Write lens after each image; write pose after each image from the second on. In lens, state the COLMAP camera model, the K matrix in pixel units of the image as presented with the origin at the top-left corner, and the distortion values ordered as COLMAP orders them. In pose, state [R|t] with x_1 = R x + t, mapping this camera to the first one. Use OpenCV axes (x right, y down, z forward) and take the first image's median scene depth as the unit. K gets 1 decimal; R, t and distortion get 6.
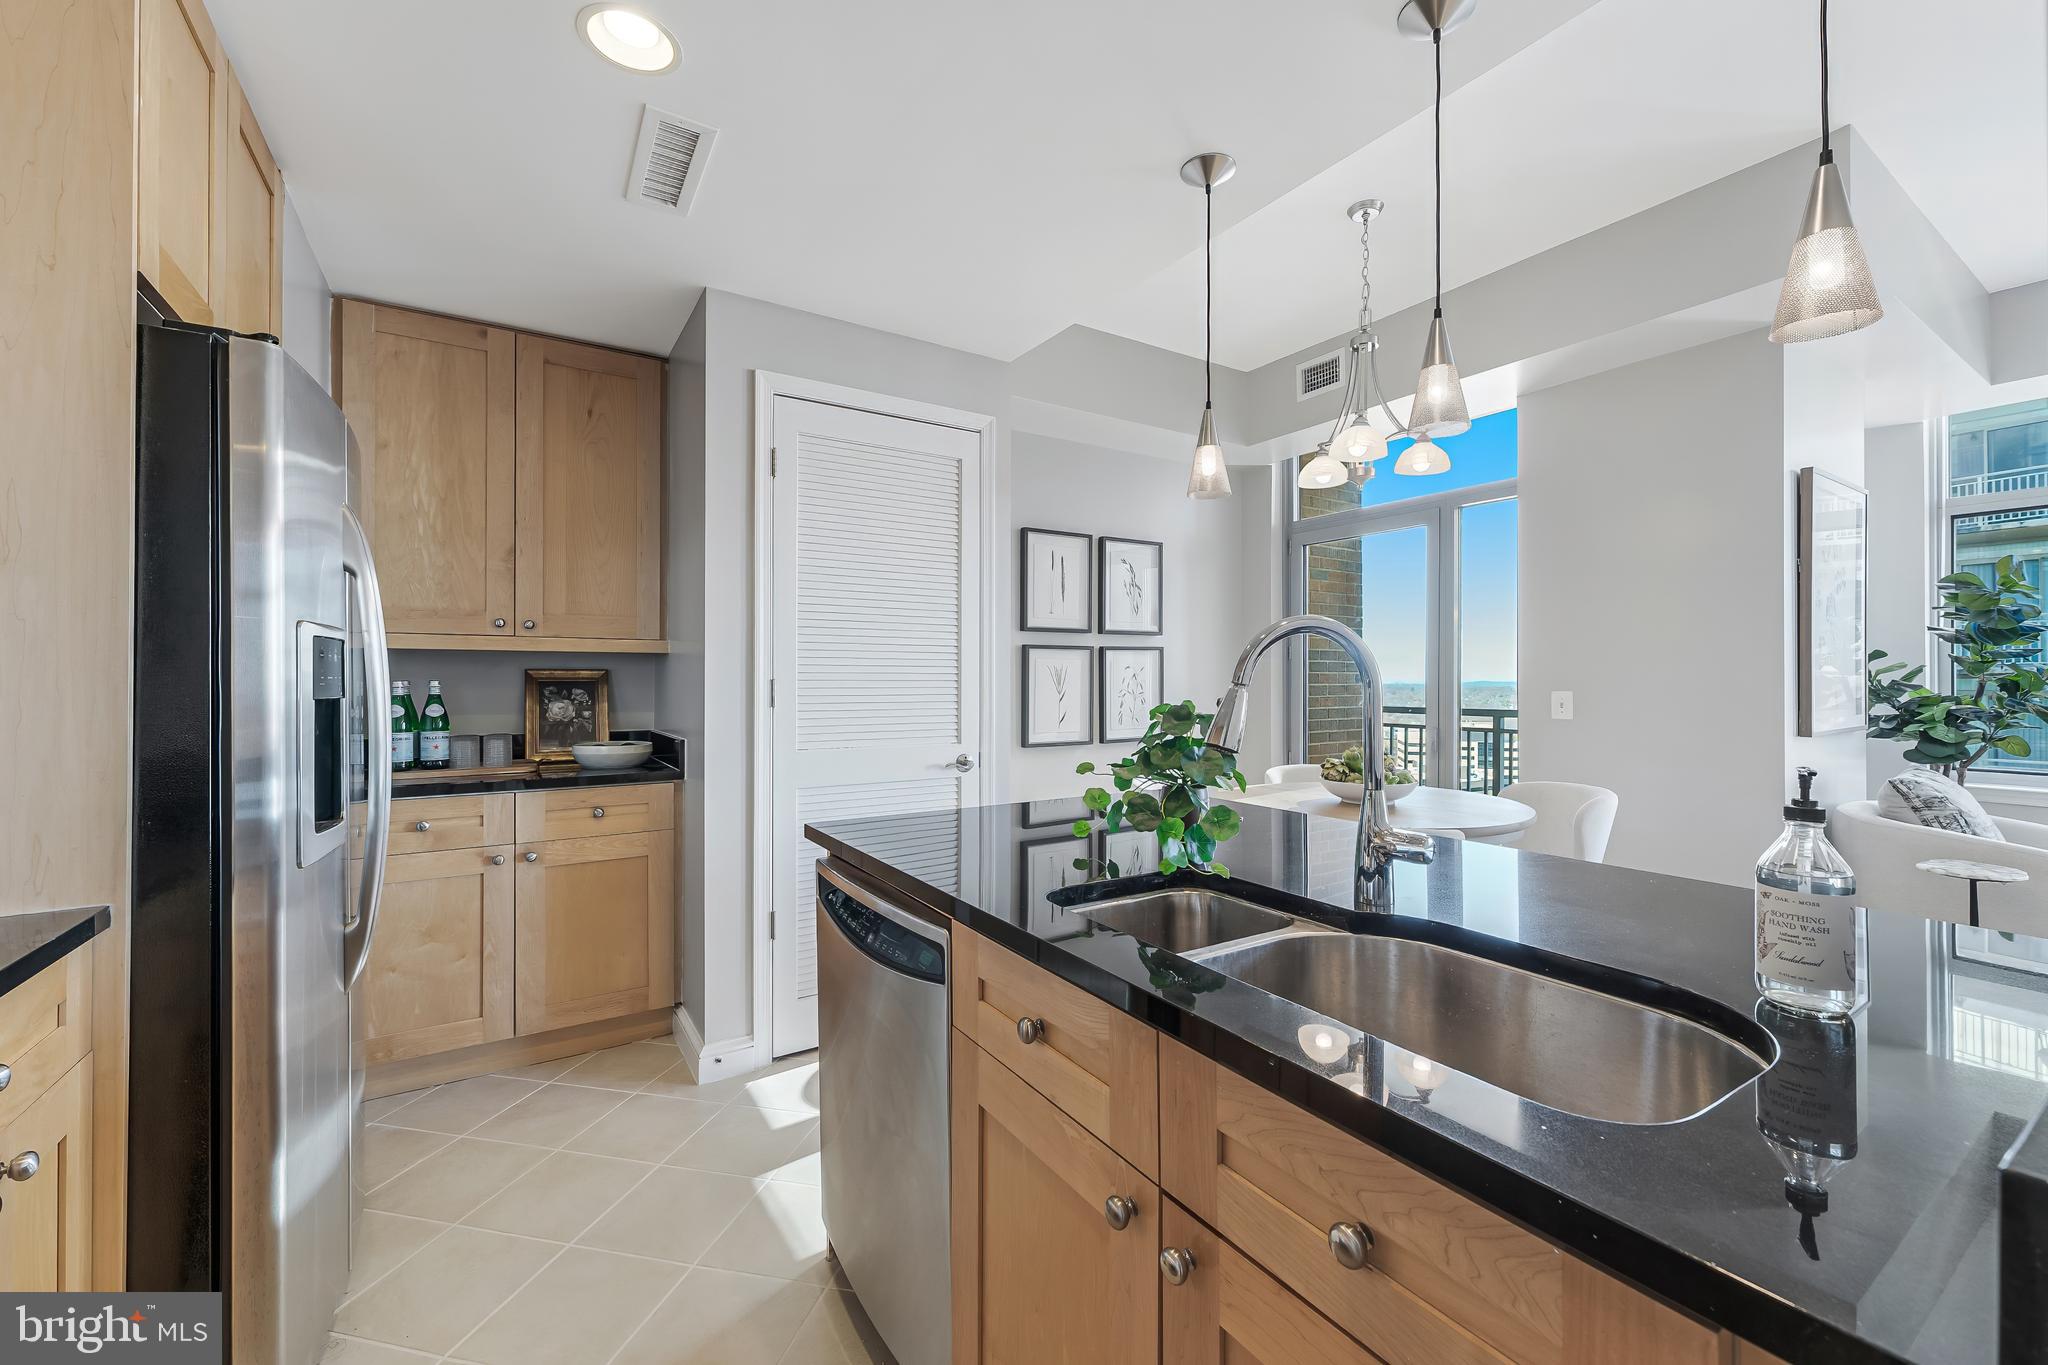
lens RADIAL K [[830.7, 0, 1029.9], [0, 830.7, 672.5], [0, 0, 1]] dist [0.003007, -0.001108]
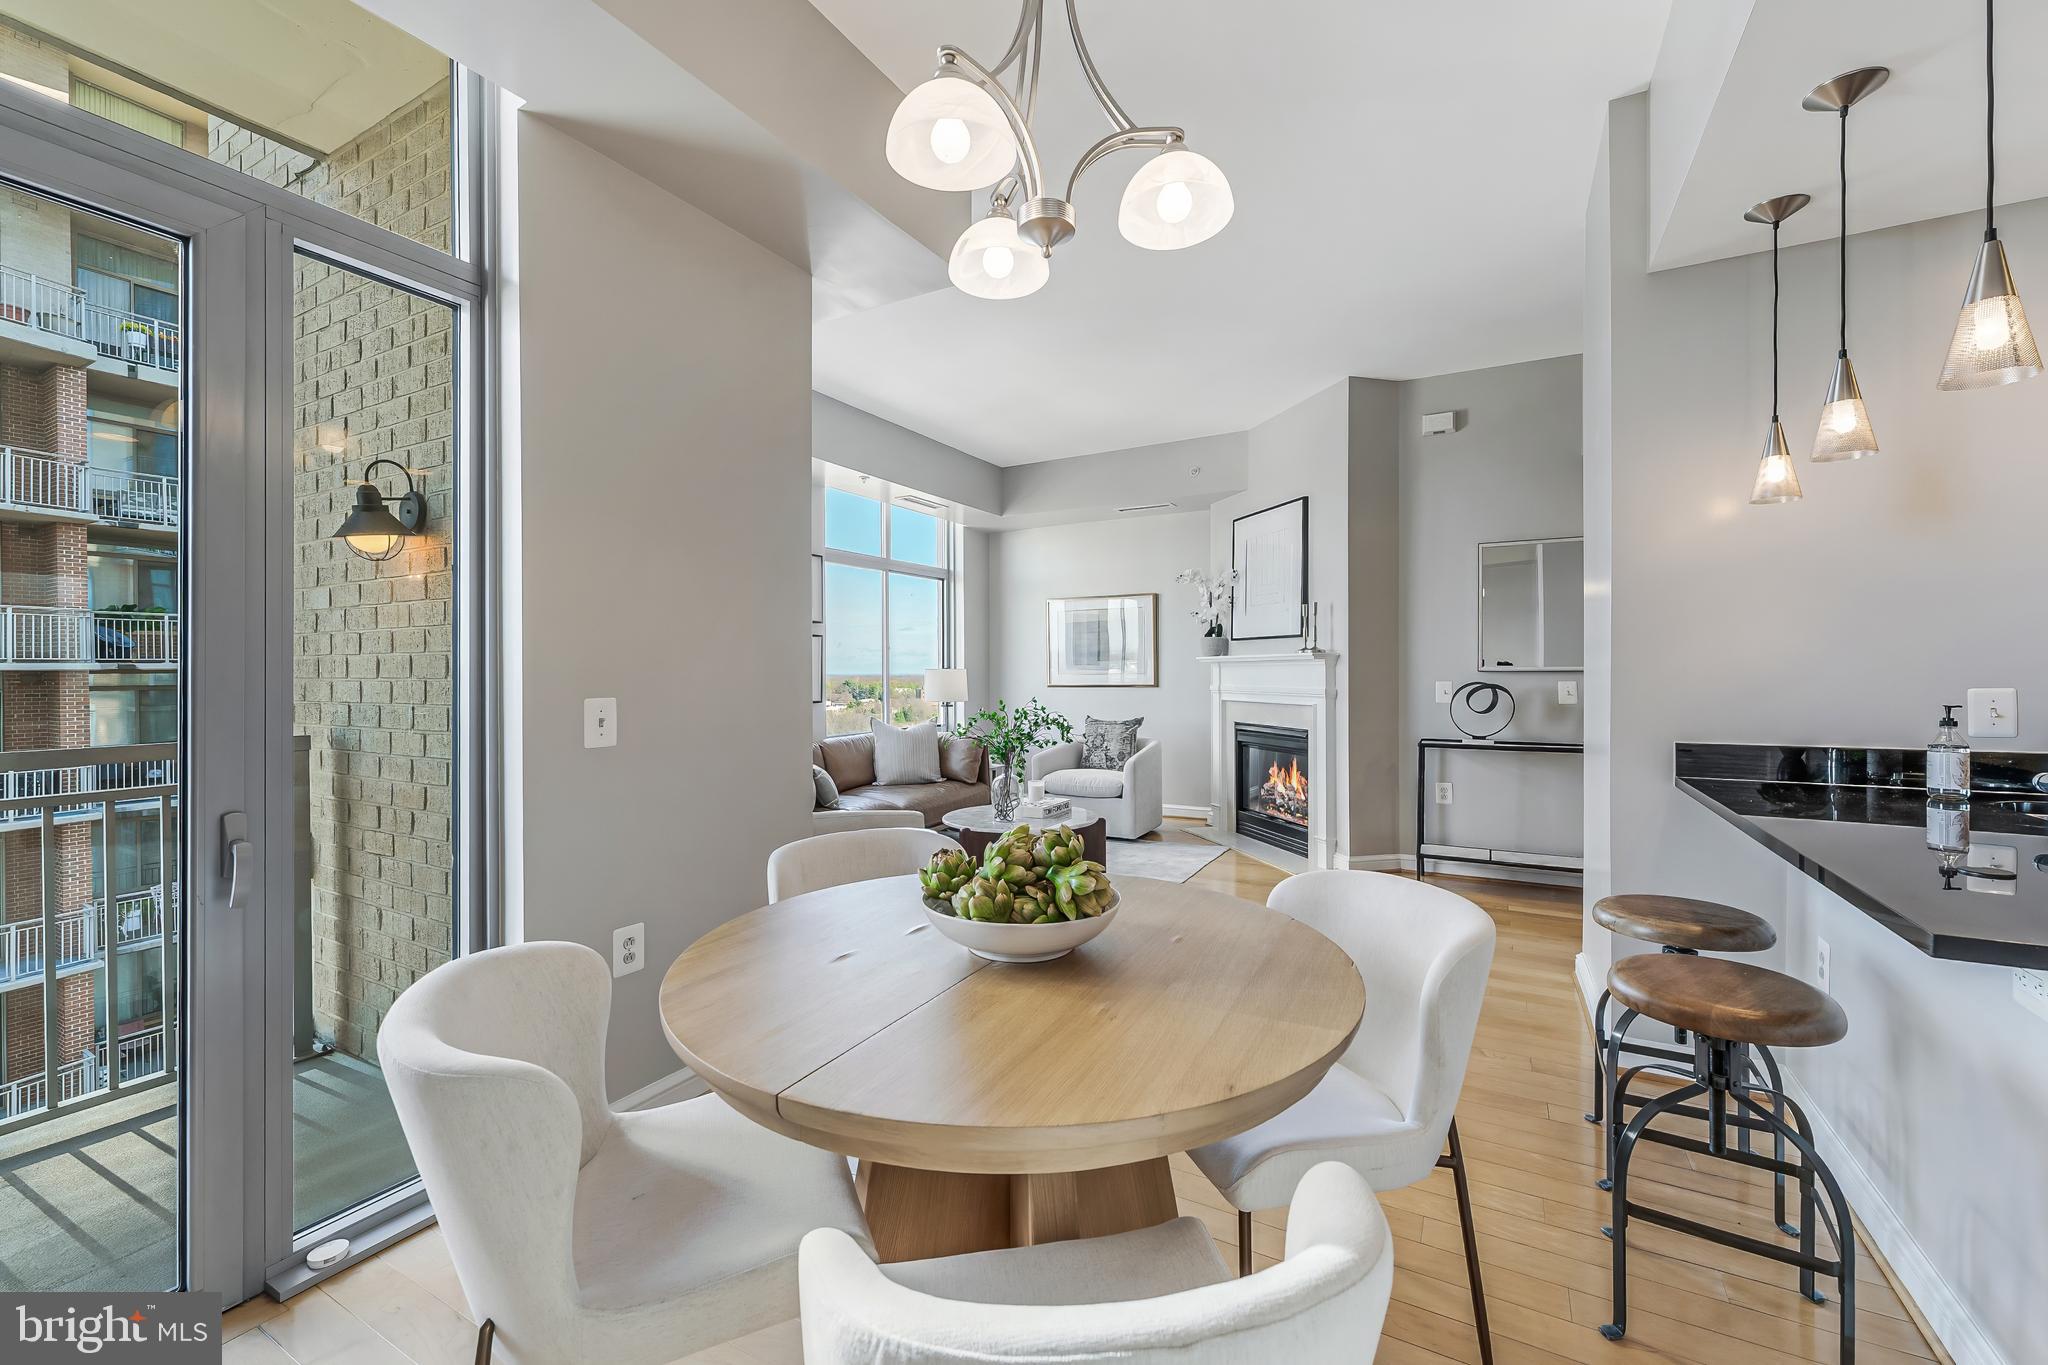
lens RADIAL K [[830.7, 0, 1042.9], [0, 830.7, 675.2], [0, 0, 1]] dist [0.003007, -0.001108]
pose [[-0.485514, -0.000328, 0.874229, 0.016410], [-0.003071, 0.999994, -0.001330, 0.009797], [-0.874223, -0.003331, -0.485513, 1.360095]]
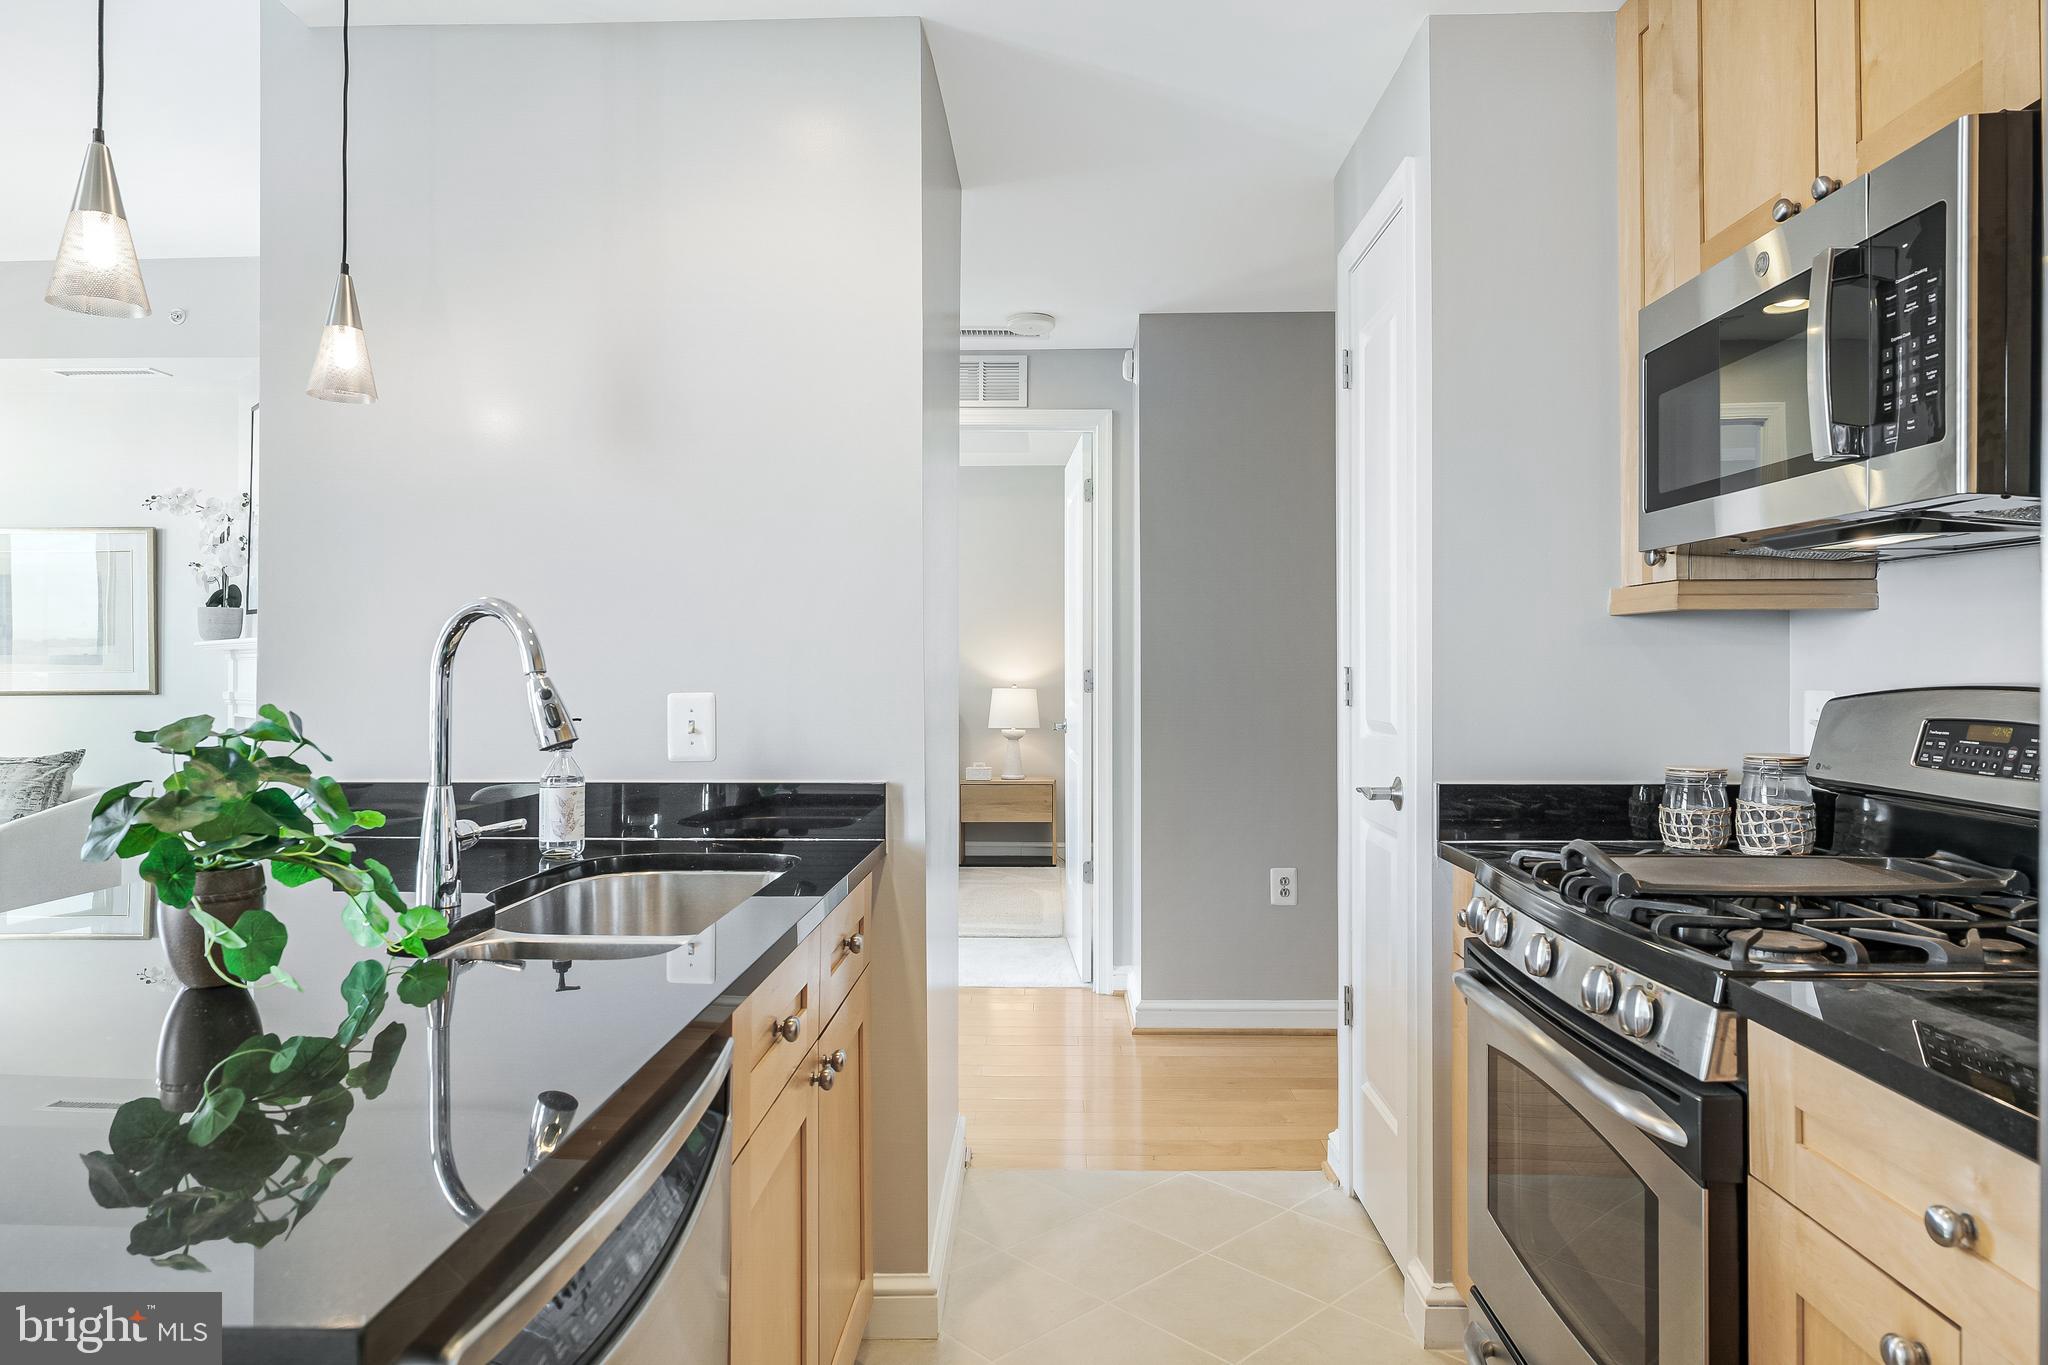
lens RADIAL K [[1254.2, 0, 1038.5], [0, 1254.2, 658.9], [0, 0, 1]] dist [-0.000952, 0.001727]
pose [[-0.831324, 0.004961, 0.555766, -0.390460], [-0.004342, 0.999872, -0.015420, 0.006824], [-0.555772, -0.015233, -0.831195, 0.771511]]
